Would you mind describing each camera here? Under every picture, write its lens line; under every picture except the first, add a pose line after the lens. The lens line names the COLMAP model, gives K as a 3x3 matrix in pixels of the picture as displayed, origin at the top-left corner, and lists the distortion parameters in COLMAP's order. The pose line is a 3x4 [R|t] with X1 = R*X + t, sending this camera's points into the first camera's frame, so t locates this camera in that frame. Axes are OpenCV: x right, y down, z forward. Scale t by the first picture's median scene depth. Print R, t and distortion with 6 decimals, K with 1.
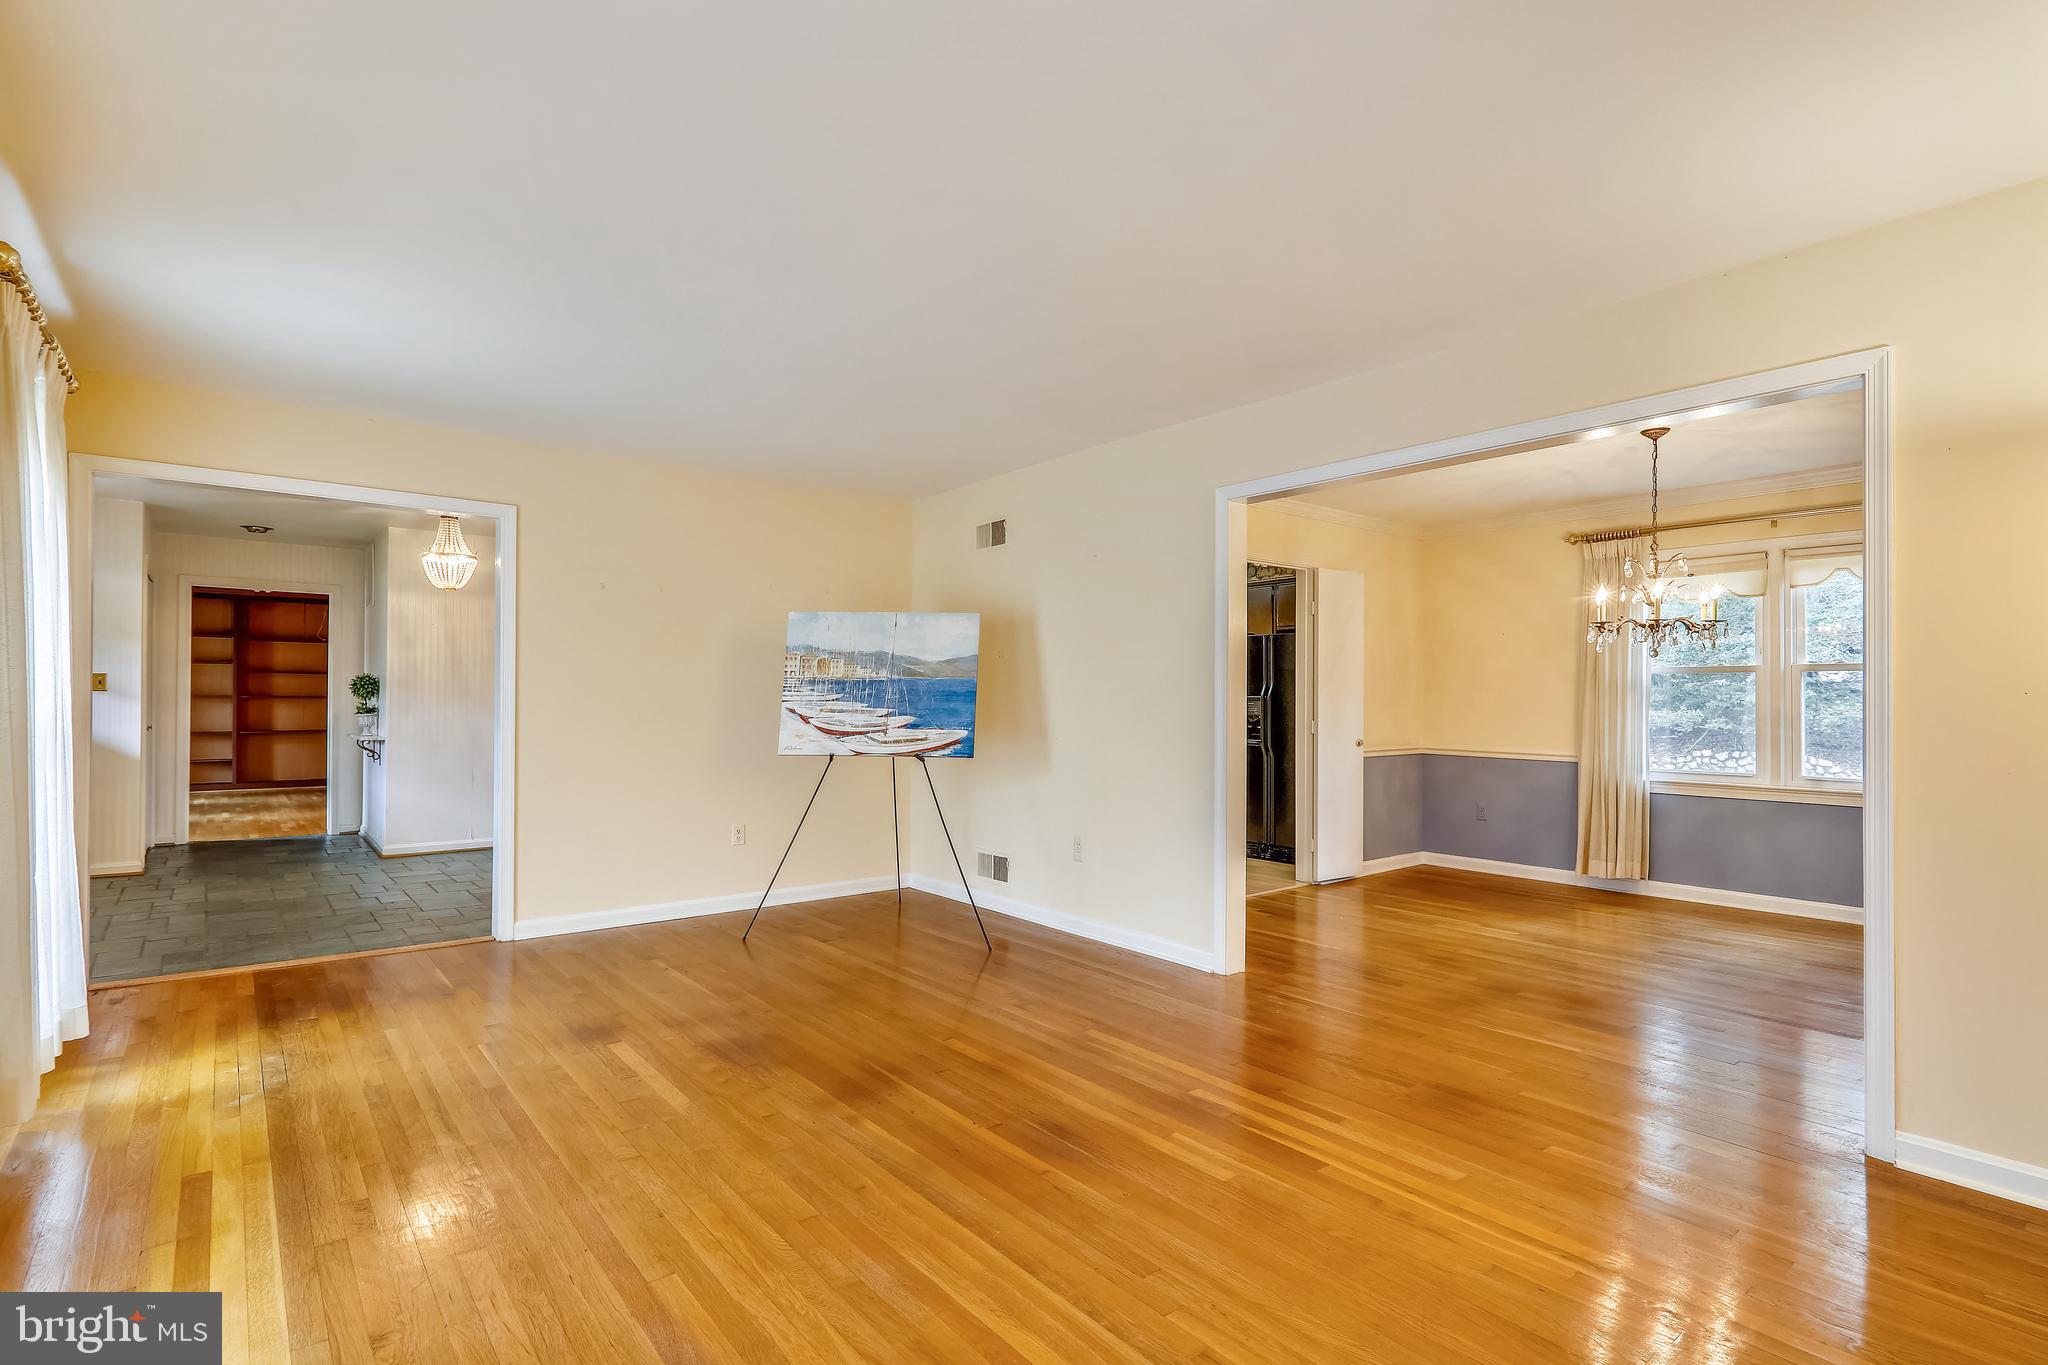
lens RADIAL K [[1005.1, 0, 1024.0], [0, 1005.1, 682.5], [0, 0, 1]] dist [0.001975, -0.000287]
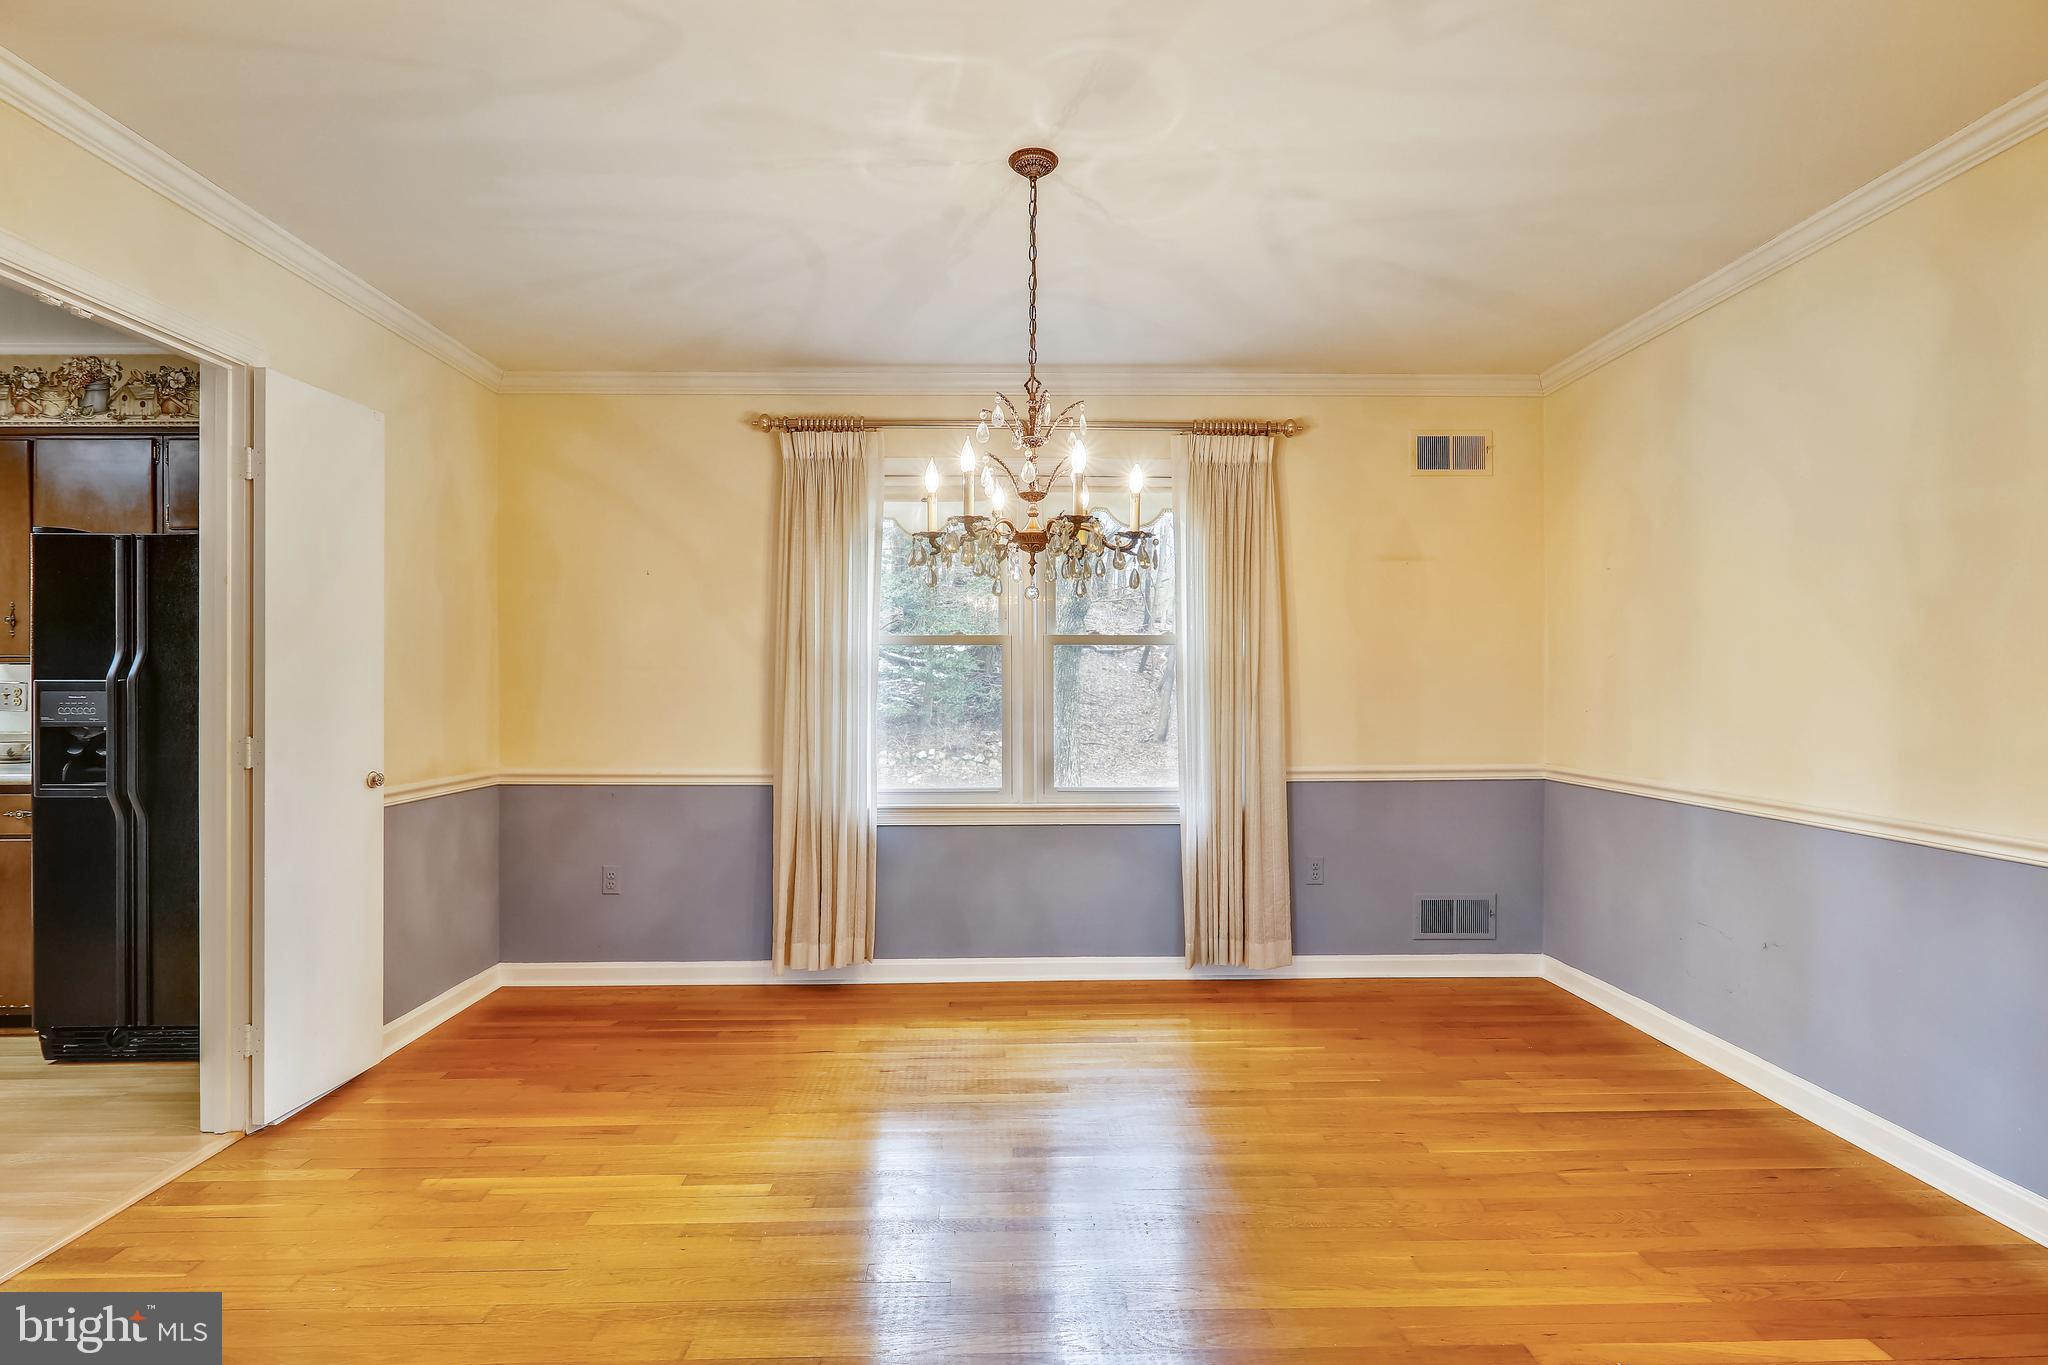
lens RADIAL K [[1005.1, 0, 1024.0], [0, 1005.1, 682.5], [0, 0, 1]] dist [0.001975, -0.000287]
pose [[0.610532, -0.003609, 0.791983, 0.155518], [-0.007051, 0.999925, 0.009992, 0.009293], [-0.791960, -0.011685, 0.610461, 0.499808]]
